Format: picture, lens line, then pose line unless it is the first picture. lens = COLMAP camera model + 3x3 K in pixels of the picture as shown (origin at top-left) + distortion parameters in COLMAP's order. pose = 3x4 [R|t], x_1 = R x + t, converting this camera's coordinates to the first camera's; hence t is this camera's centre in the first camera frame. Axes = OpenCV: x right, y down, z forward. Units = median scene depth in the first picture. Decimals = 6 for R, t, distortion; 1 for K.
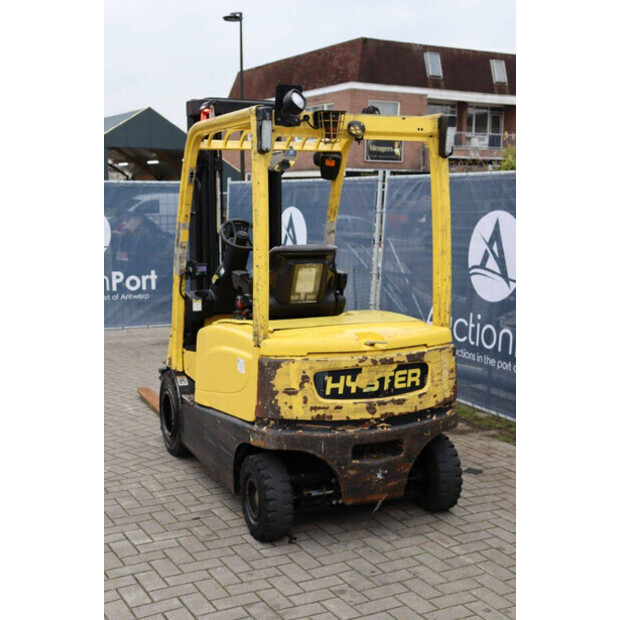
lens RADIAL K [[879.5, 0, 310.0], [0, 879.5, 310.0], [0, 0, 1]] dist [0.073858, 0.090216]
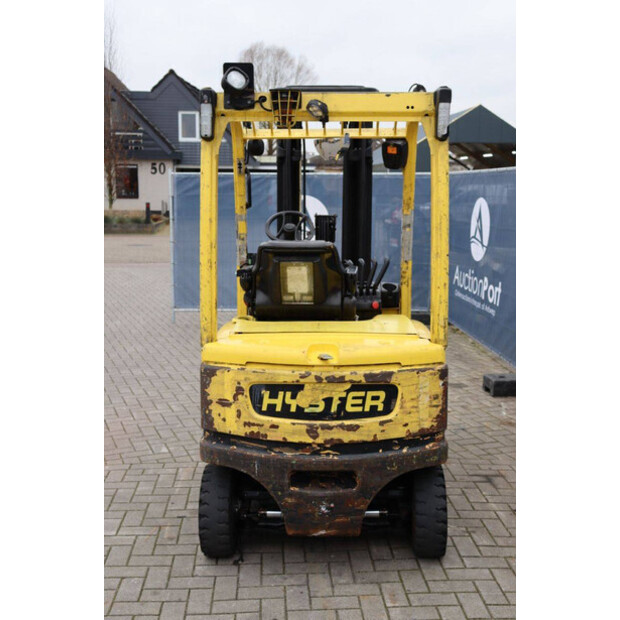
lens RADIAL K [[779.1, 0, 310.0], [0, 779.1, 310.0], [0, 0, 1]] dist [0.023022, 0.060924]
pose [[0.907078, 0.064371, -0.416013, 0.373816], [-0.052525, 0.997823, 0.039869, -0.038364], [0.417674, -0.014313, 0.908484, 0.295164]]
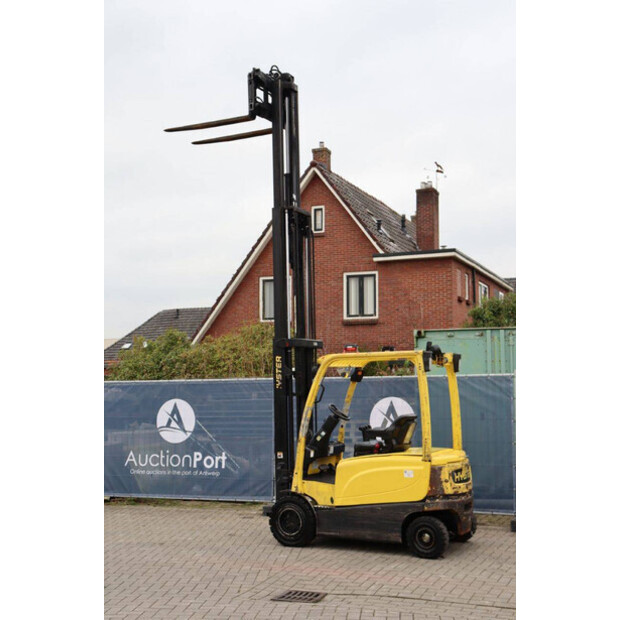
lens RADIAL K [[879.5, 0, 310.0], [0, 879.5, 310.0], [0, 0, 1]] dist [0.073858, 0.090216]
pose [[0.776469, 0.040205, 0.628872, -1.607787], [0.094897, 0.979121, -0.179767, 0.038516], [-0.622969, 0.199262, 0.756442, -0.500979]]
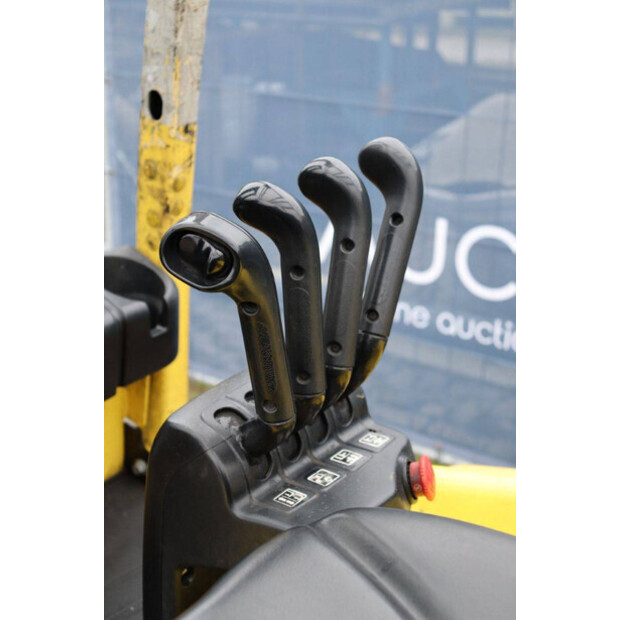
lens RADIAL K [[1024.6, 0, 310.0], [0, 1024.6, 310.0], [0, 0, 1]] dist [0.172683, 0.039638]
pose [[0.879090, -0.178349, 0.442033, -0.073912], [0.067666, 0.964664, 0.254647, -0.092106], [-0.471829, -0.193947, 0.860094, 1.101653]]
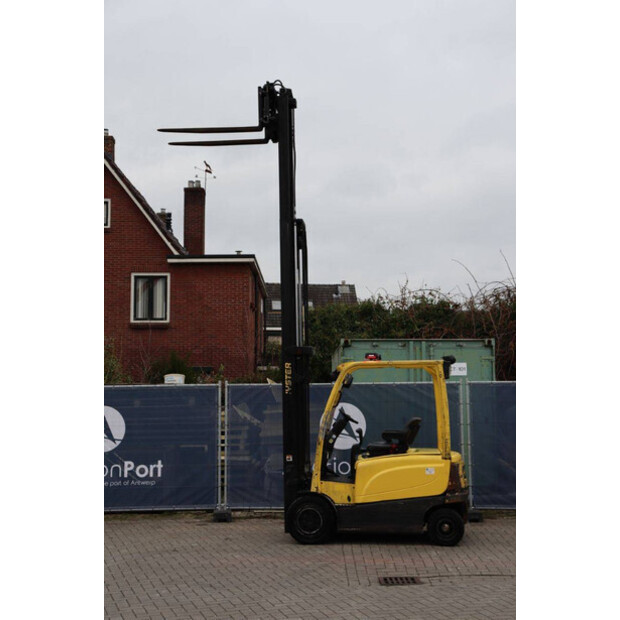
lens RADIAL K [[967.6, 0, 310.0], [0, 967.6, 310.0], [0, 0, 1]] dist [0.042121, 0.930147]
pose [[0.474882, 0.065048, 0.877642, -2.528562], [0.121484, 0.982872, -0.138581, -0.036599], [-0.871624, 0.172429, 0.458846, 0.046372]]
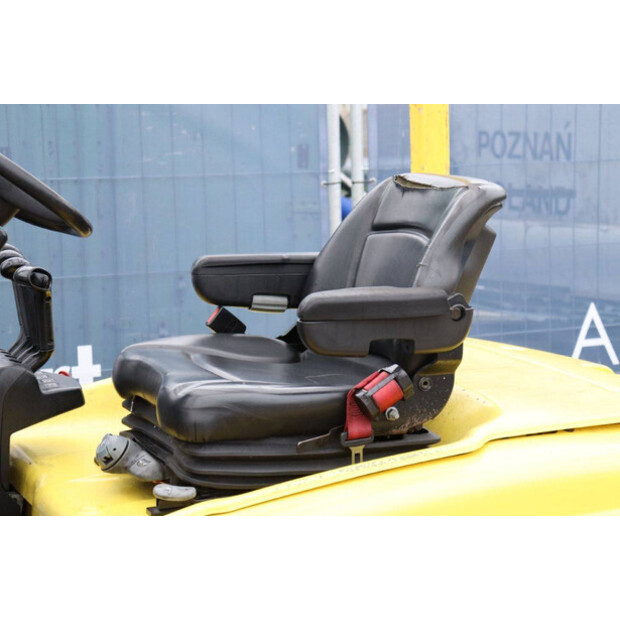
lens RADIAL K [[1438.9, 0, 310.0], [0, 1438.9, 310.0], [0, 0, 1]] dist [0.449721, 0.012033]
pose [[-0.012829, -0.158683, 0.987246, -0.616016], [0.129515, 0.978747, 0.159000, -0.129484], [-0.991494, 0.129903, 0.007995, 1.136515]]
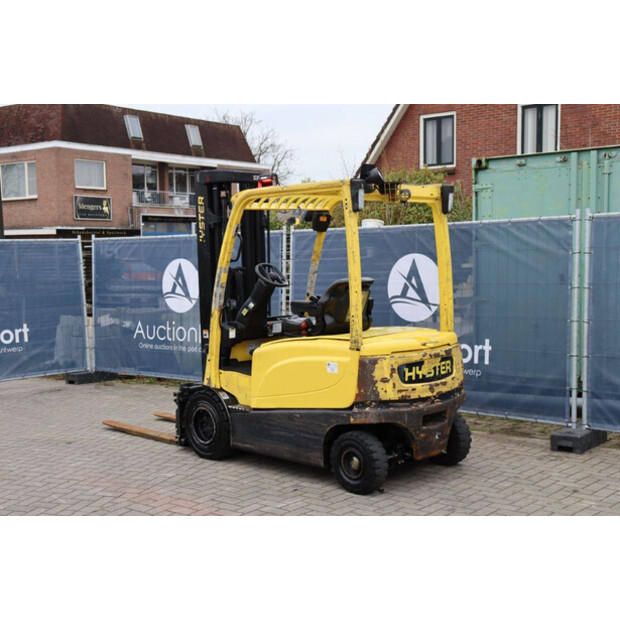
lens RADIAL K [[891.9, 0, 310.0], [0, 891.9, 310.0], [0, 0, 1]] dist [0.078168, 0.085559]
pose [[0.928900, -0.048340, 0.367163, -0.625198], [0.072349, 0.996028, -0.051902, 0.044992], [-0.363196, 0.074776, 0.928707, -0.272691]]
